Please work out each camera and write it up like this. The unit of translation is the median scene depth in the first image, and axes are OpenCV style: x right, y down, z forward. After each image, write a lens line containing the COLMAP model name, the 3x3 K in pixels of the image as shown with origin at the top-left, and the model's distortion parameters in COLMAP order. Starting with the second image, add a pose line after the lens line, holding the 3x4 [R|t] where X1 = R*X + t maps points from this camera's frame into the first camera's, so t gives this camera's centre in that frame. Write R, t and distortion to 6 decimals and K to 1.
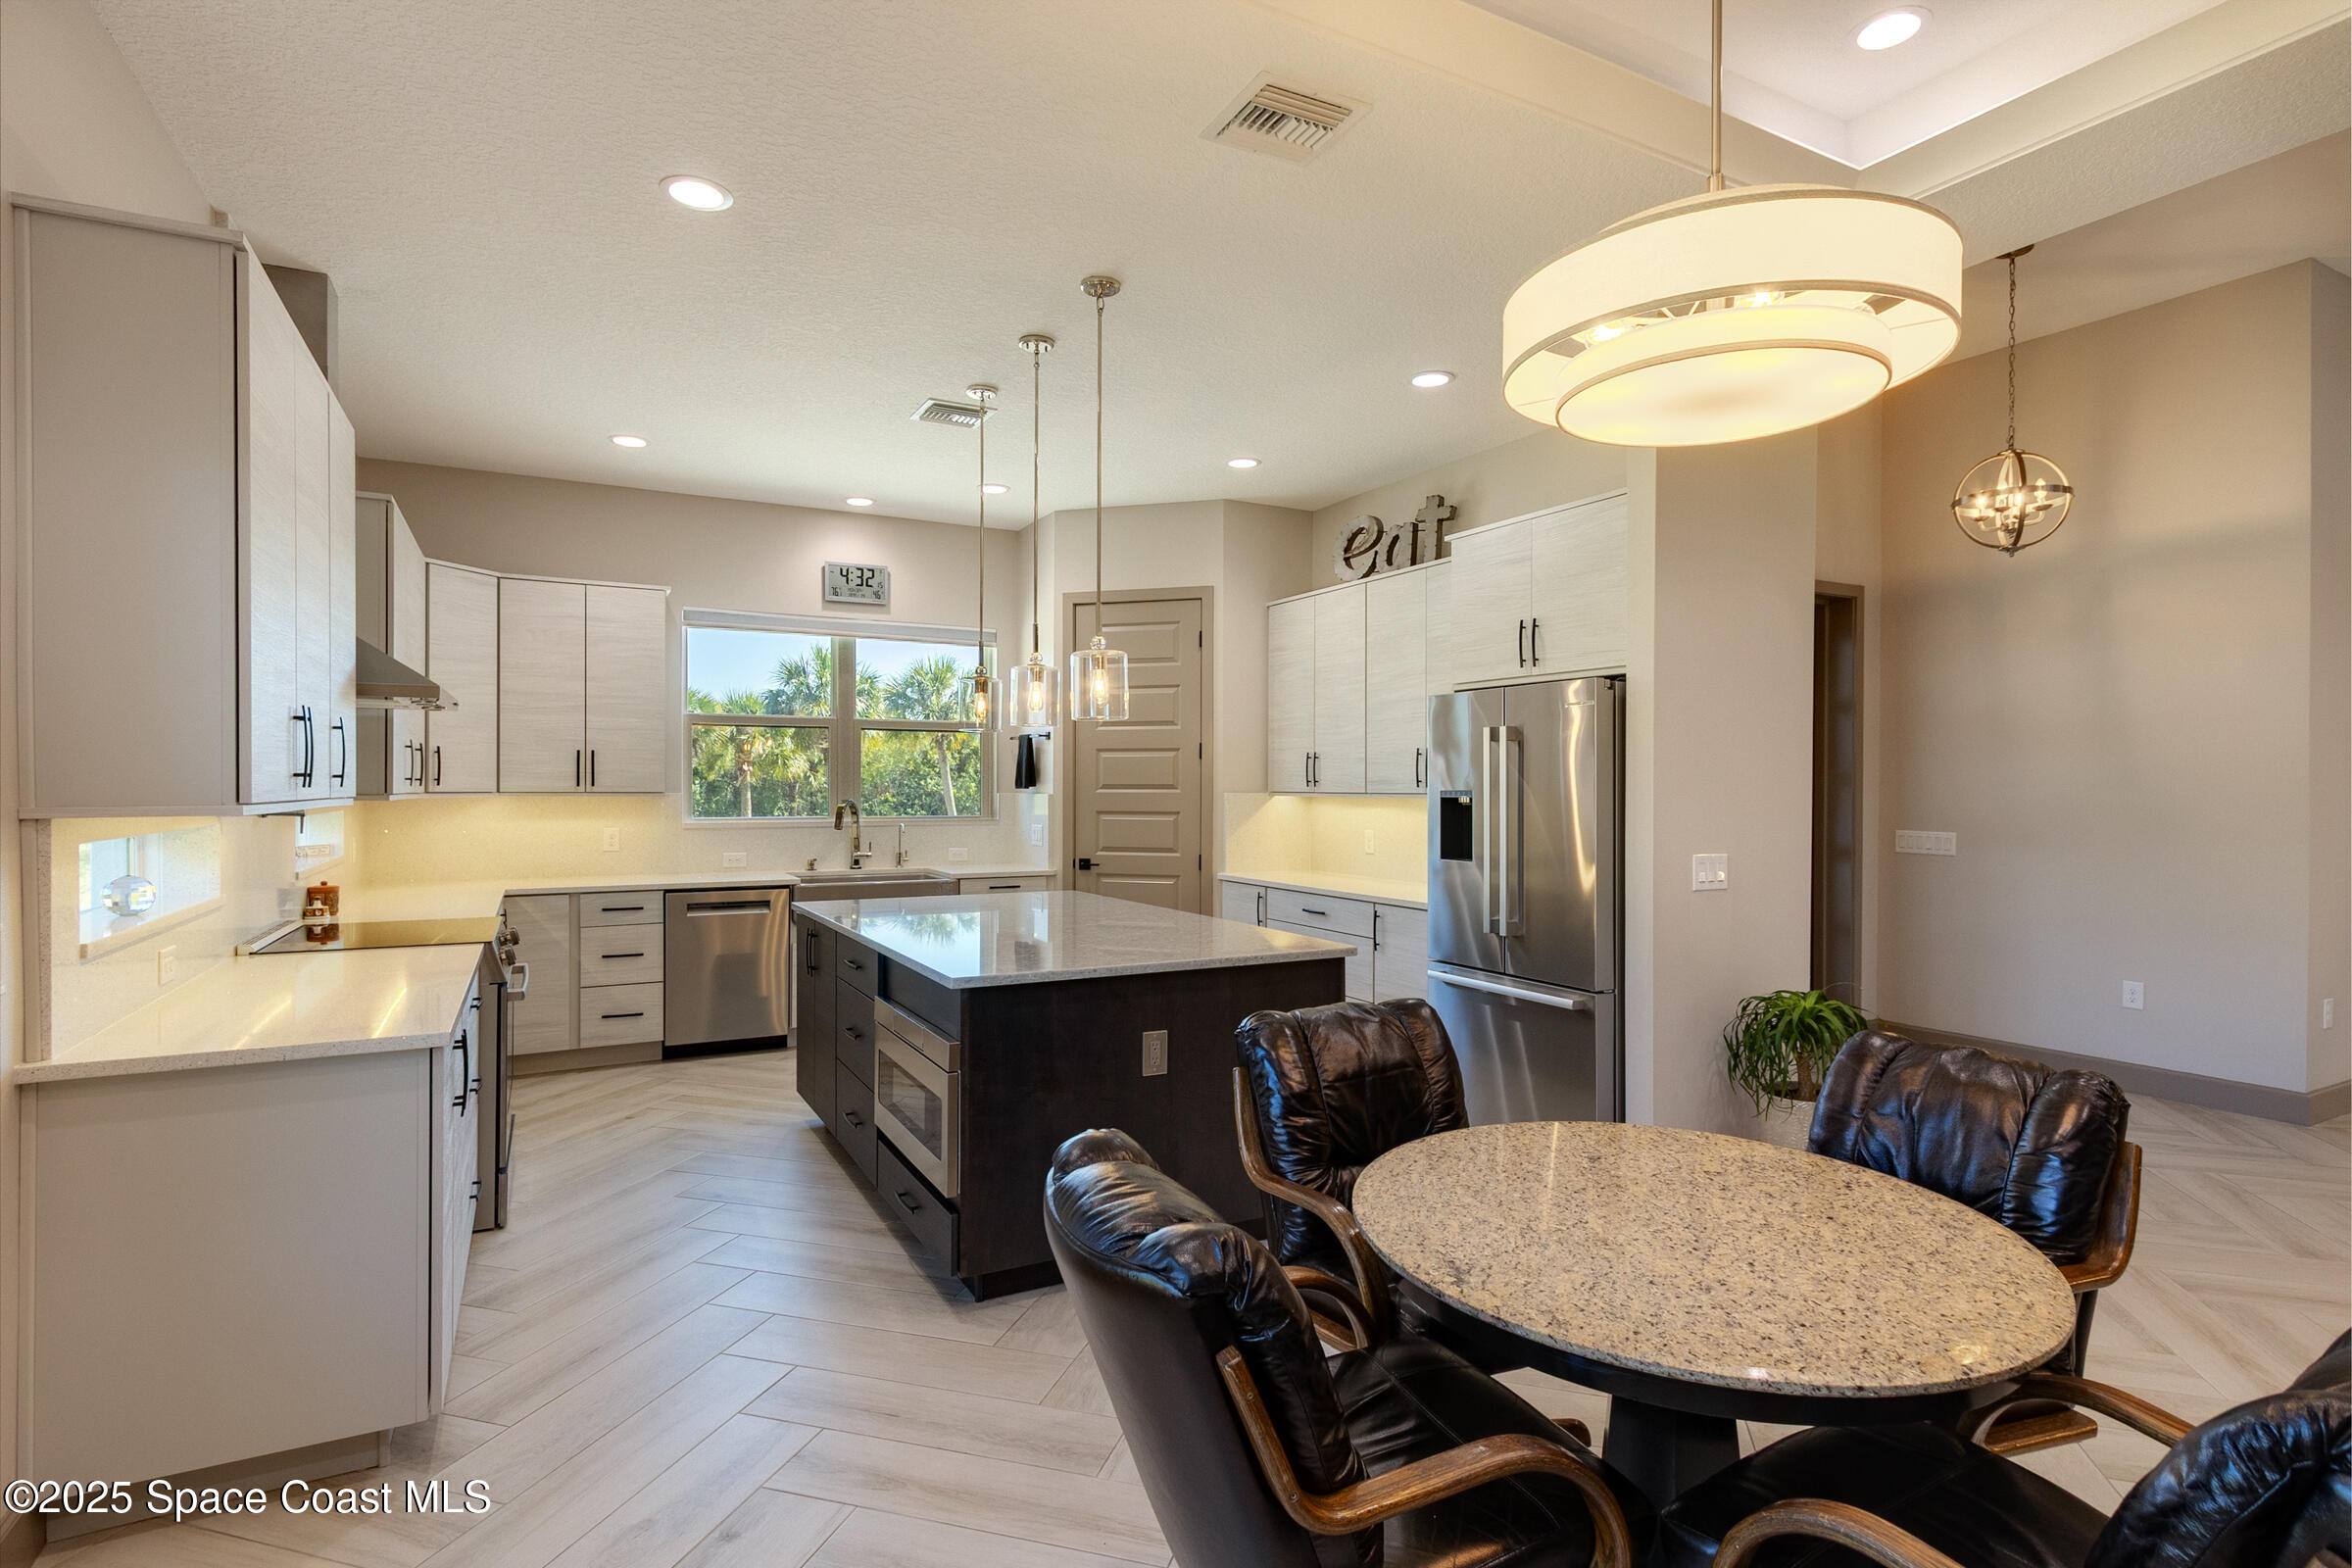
lens RADIAL K [[1171.6, 0, 1176.0], [0, 1171.6, 784.0], [0, 0, 1]] dist [0.000826, 0.000022]
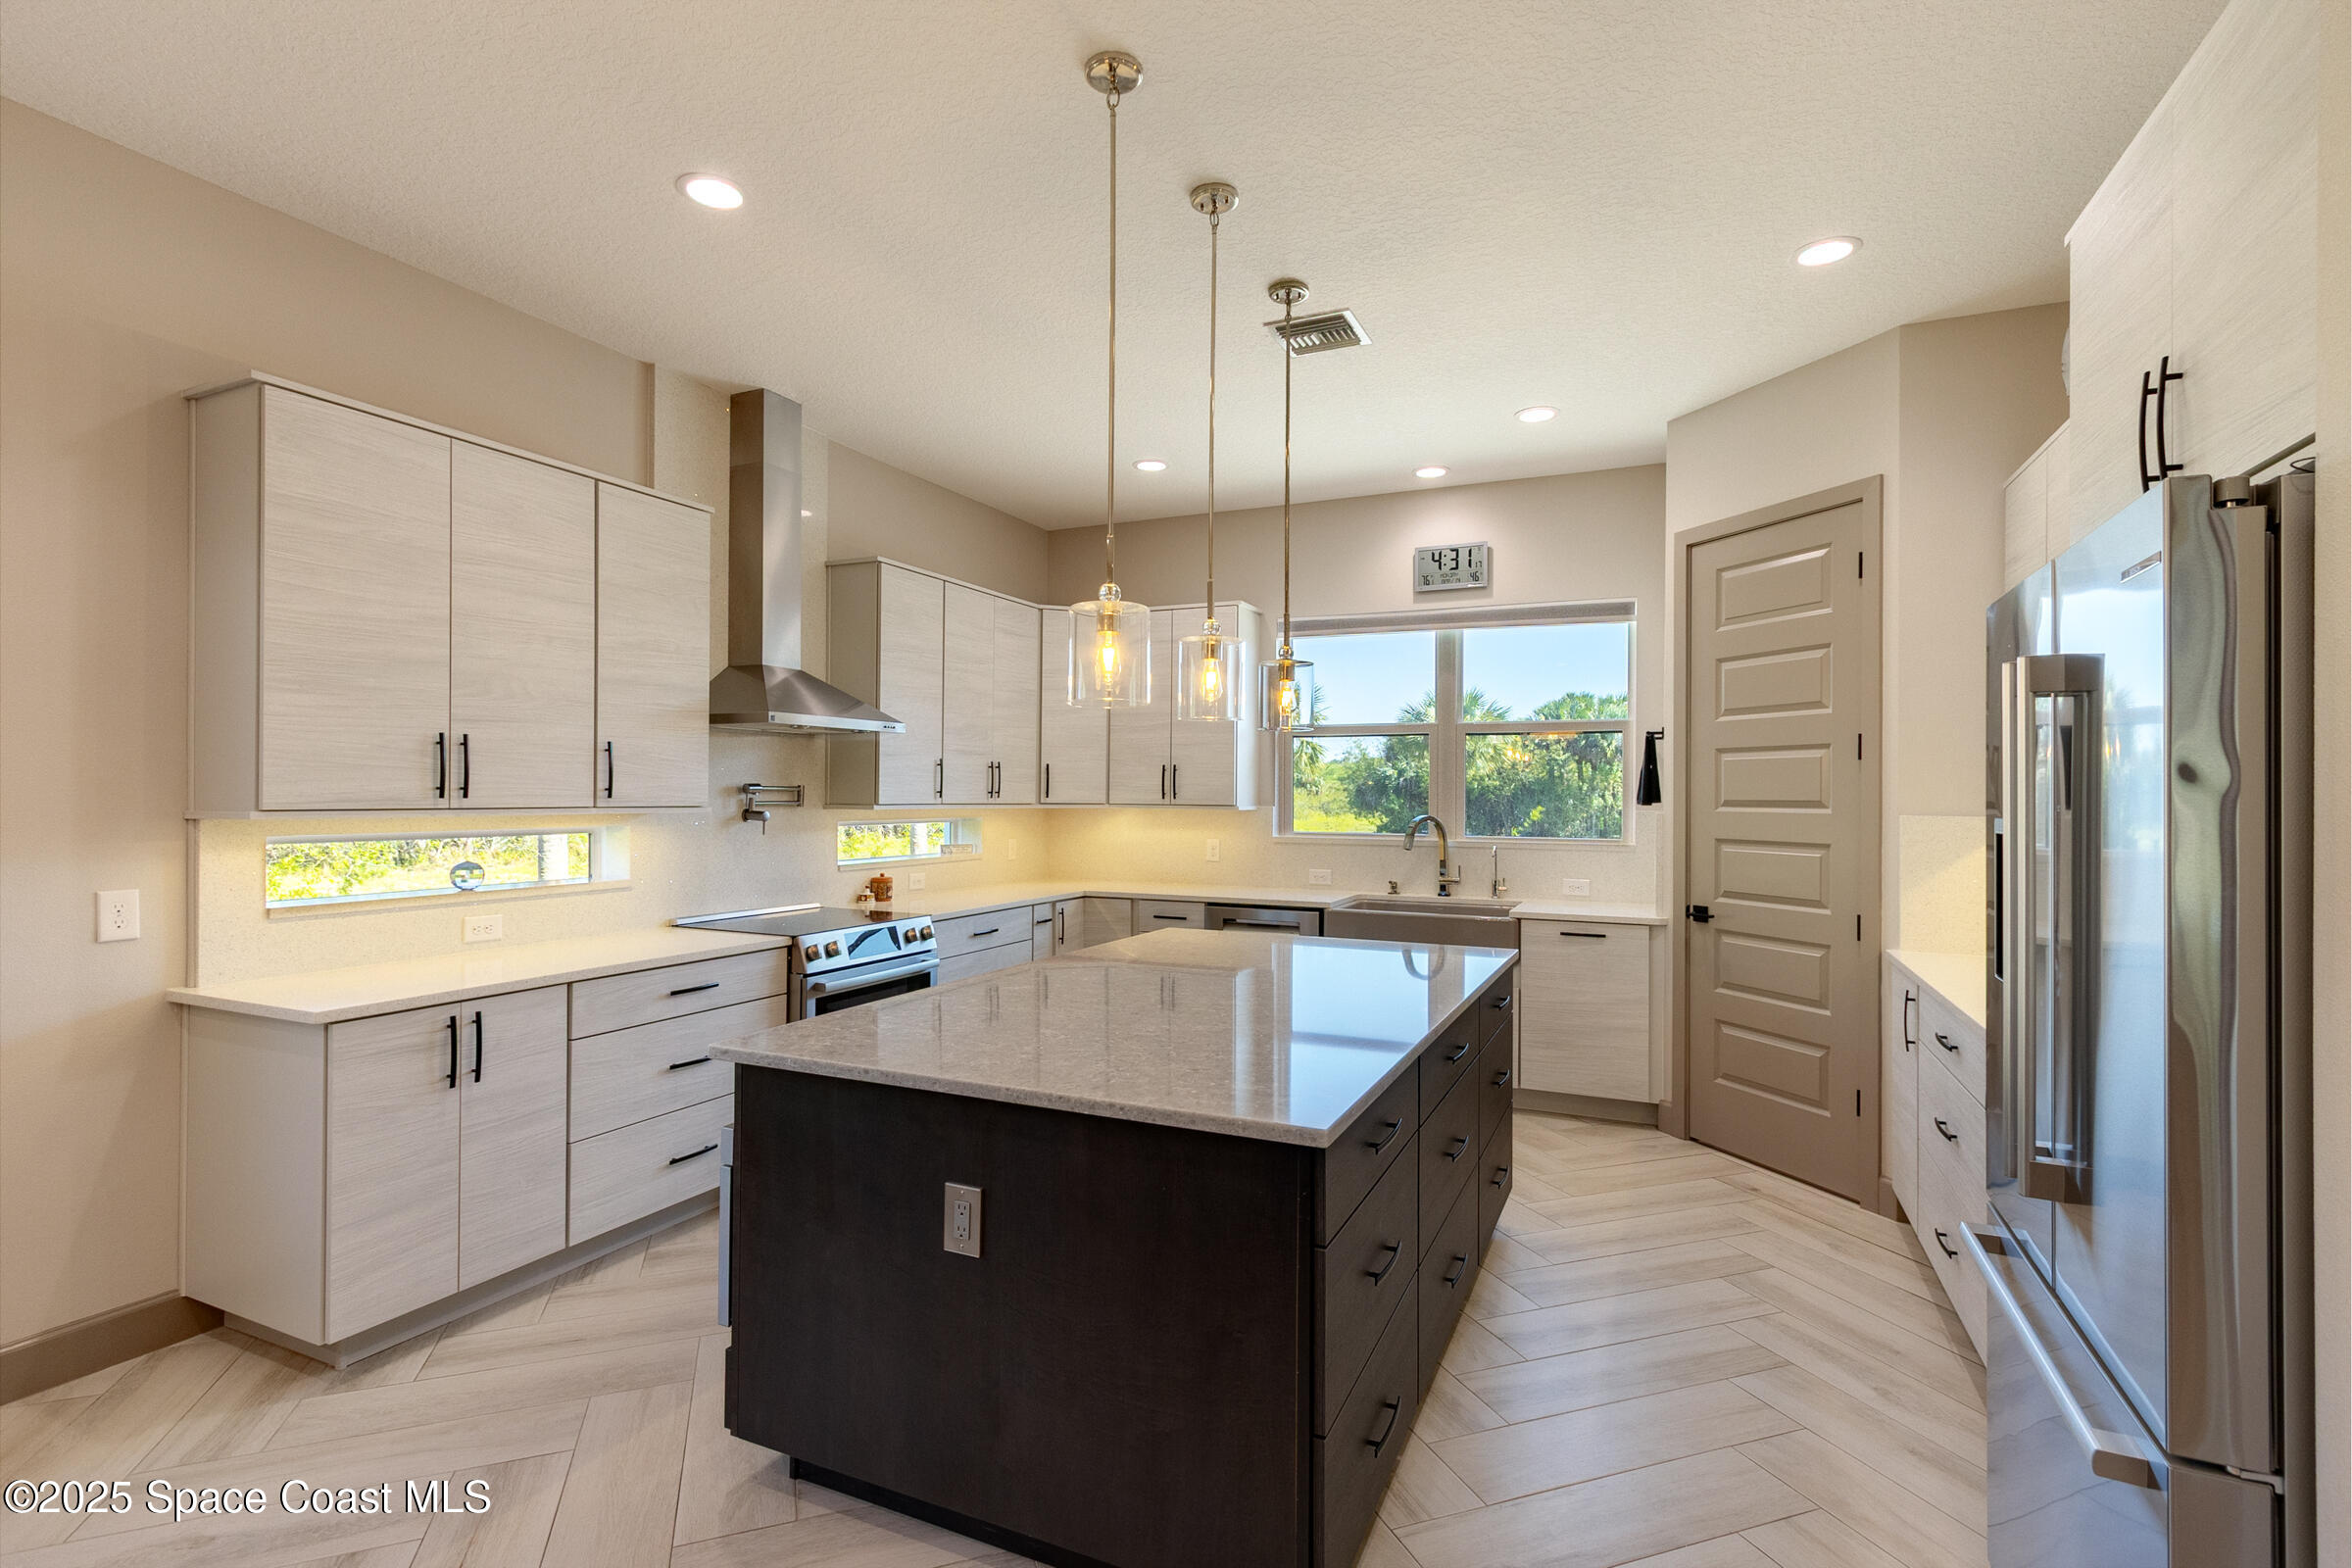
lens RADIAL K [[1095.9, 0, 1176.0], [0, 1095.9, 784.0], [0, 0, 1]] dist [0.006147, -0.000281]
pose [[0.601529, -0.006567, -0.798824, 0.262709], [-0.003456, 0.999935, -0.010822, -0.000998], [0.798844, 0.009271, 0.601467, 0.362056]]
